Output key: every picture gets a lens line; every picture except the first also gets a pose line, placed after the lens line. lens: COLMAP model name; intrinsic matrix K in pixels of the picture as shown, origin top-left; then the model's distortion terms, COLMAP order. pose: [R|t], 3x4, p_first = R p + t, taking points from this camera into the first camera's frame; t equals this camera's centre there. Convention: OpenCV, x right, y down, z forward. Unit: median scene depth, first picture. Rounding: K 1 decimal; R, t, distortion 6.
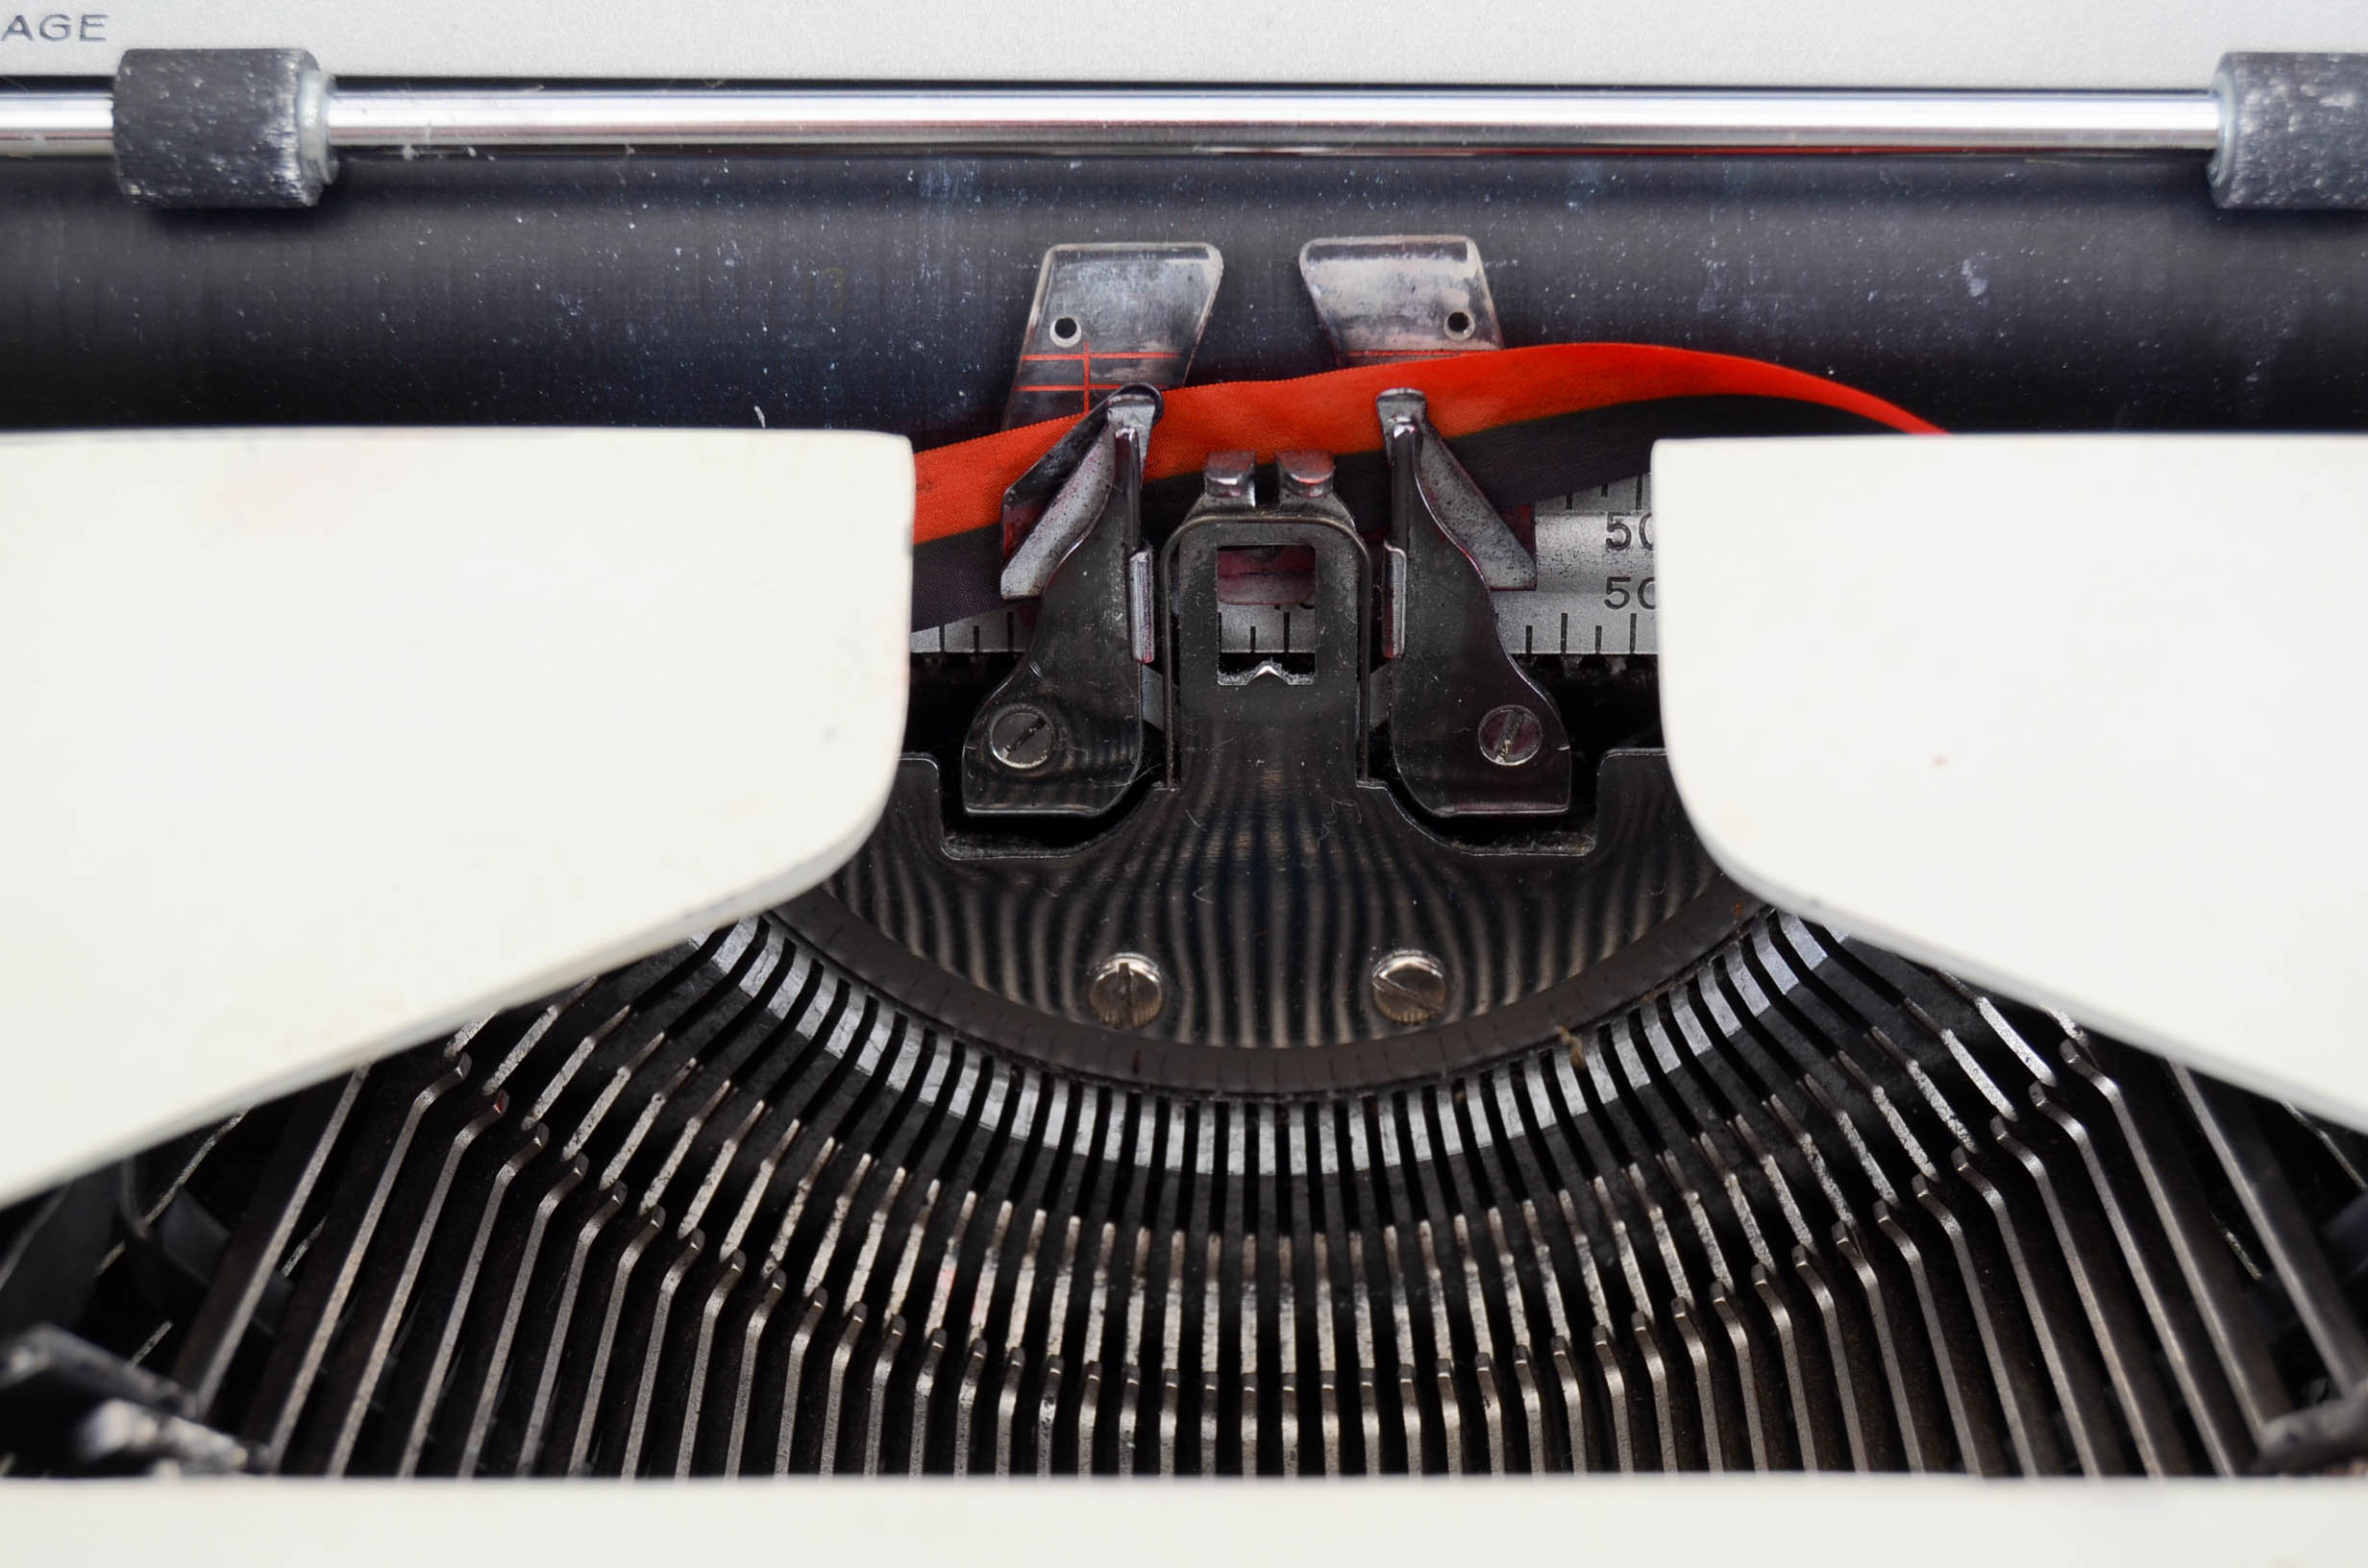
lens RADIAL K [[4873.7, 0, 1184.0], [0, 4873.7, 784.0], [0, 0, 1]] dist [-0.012547, -0.396116]
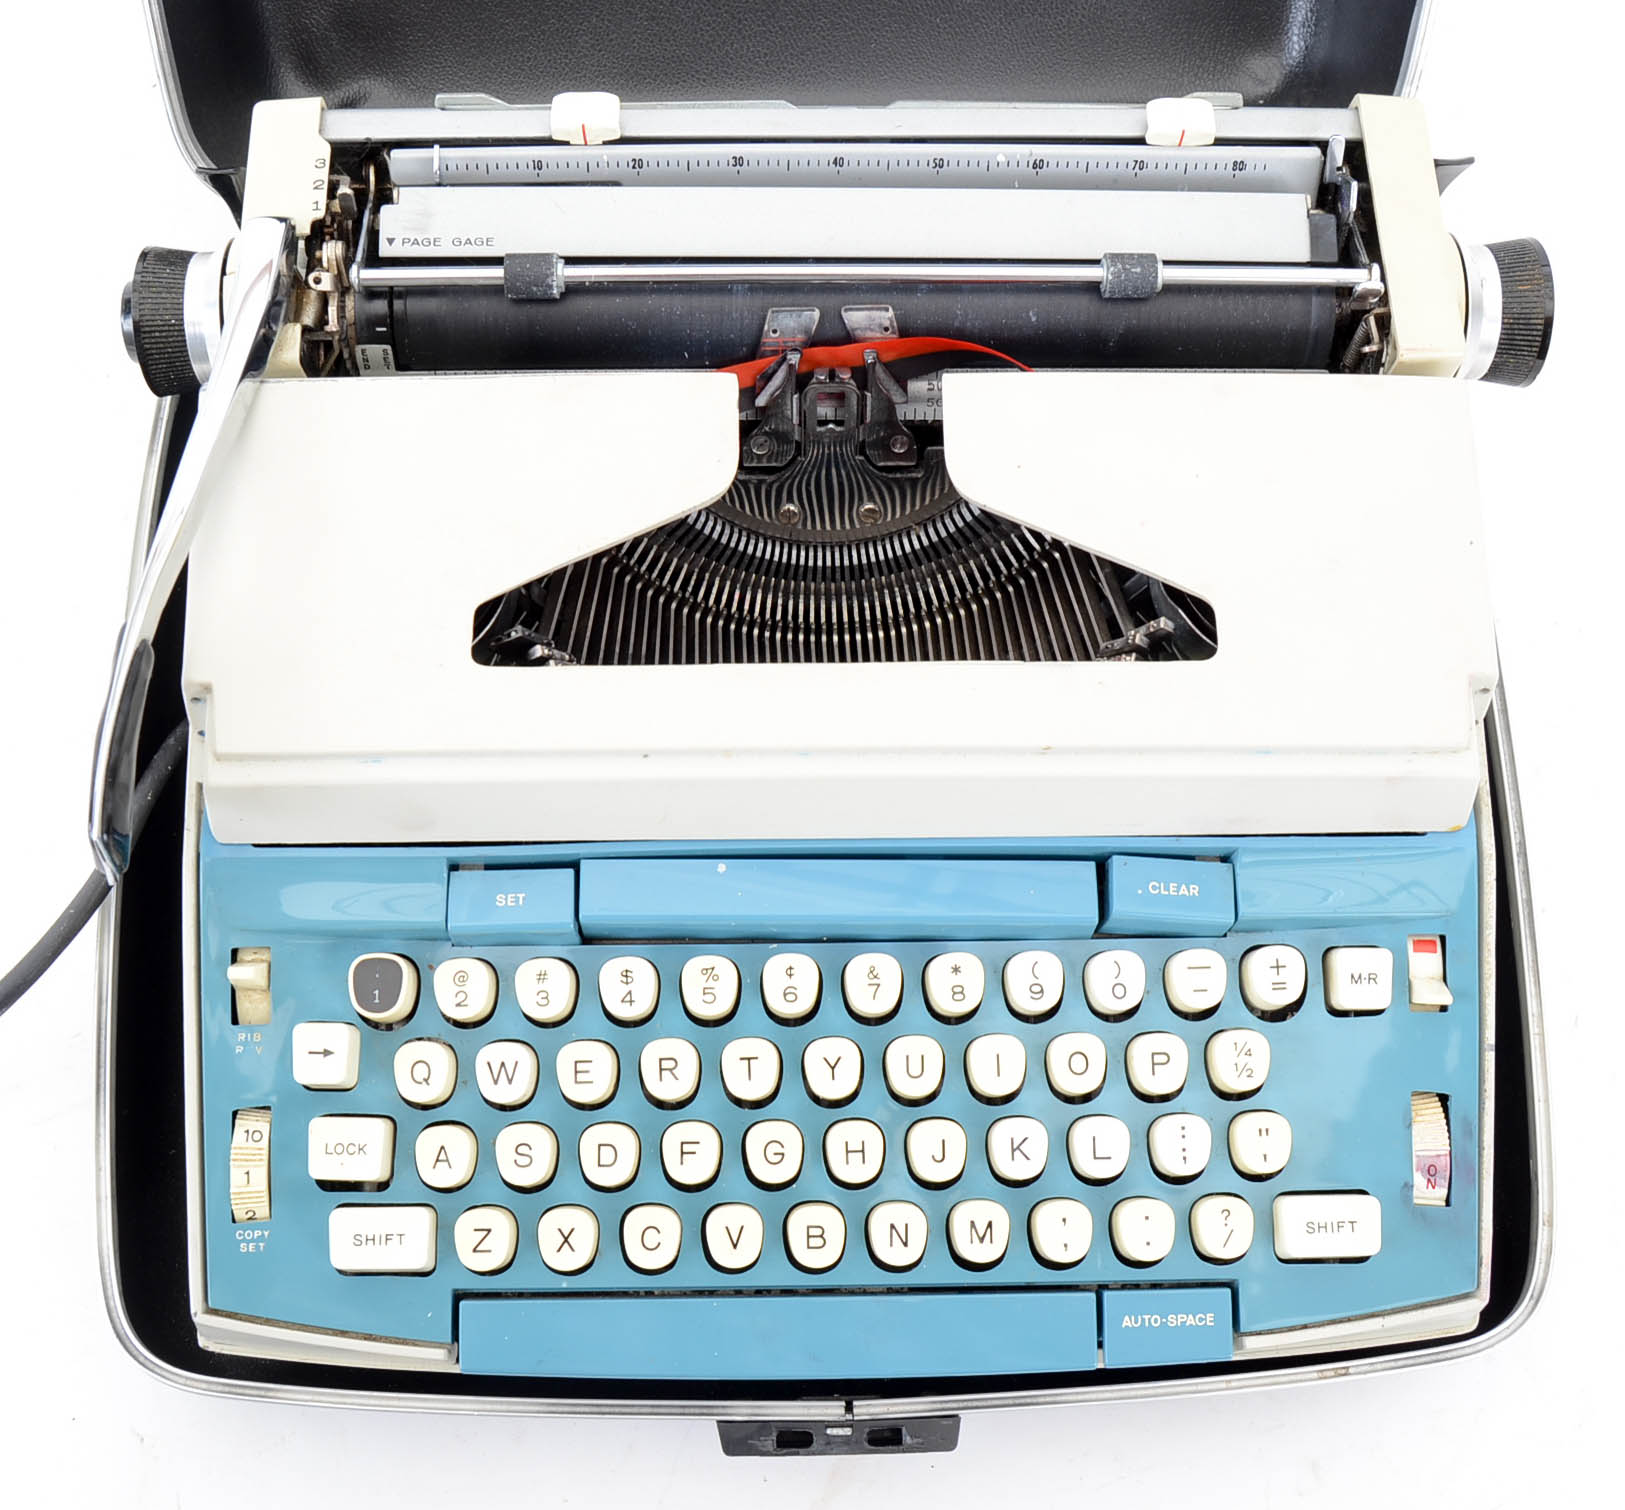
lens RADIAL K [[2128.1, 0, 783.7], [0, 2128.1, 758.6], [0, 0, 1]] dist [-0.098546, 0.022777]
pose [[0.999432, -0.010721, 0.031950, -0.067590], [0.003363, 0.975043, 0.221989, -0.128265], [-0.033533, -0.221756, 0.974525, -0.535642]]
